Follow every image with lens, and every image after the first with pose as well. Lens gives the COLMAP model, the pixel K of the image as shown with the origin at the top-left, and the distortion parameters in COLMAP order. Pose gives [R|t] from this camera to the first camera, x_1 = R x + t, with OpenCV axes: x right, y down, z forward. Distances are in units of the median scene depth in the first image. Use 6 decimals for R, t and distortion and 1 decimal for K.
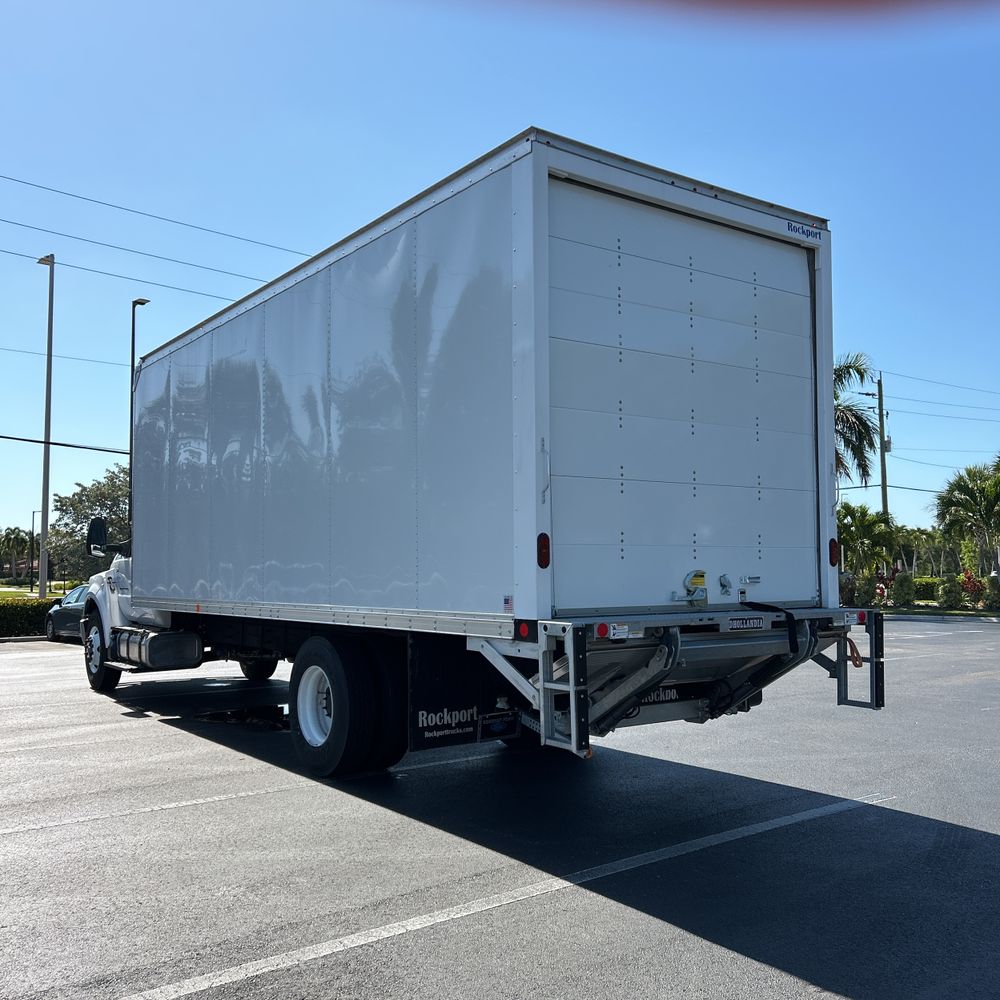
lens RADIAL K [[907.6, 0, 501.3], [0, 907.6, 518.9], [0, 0, 1]] dist [0.066584, -0.002200]
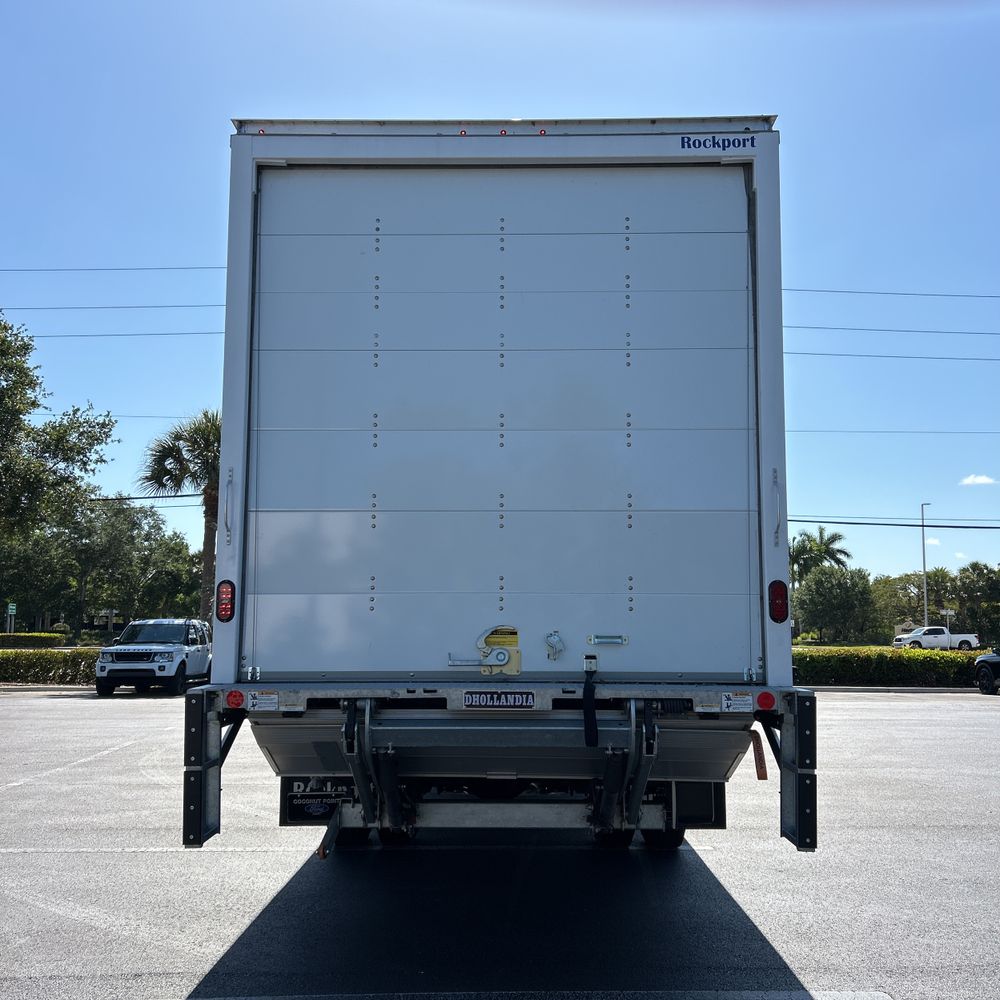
lens RADIAL K [[882.7, 0, 511.7], [0, 882.7, 538.8], [0, 0, 1]] dist [0.107941, -0.199429]
pose [[0.824844, -0.052984, -0.562873, 0.597213], [0.023960, 0.997980, -0.058831, 0.026348], [0.564853, 0.035040, 0.824447, 0.378349]]
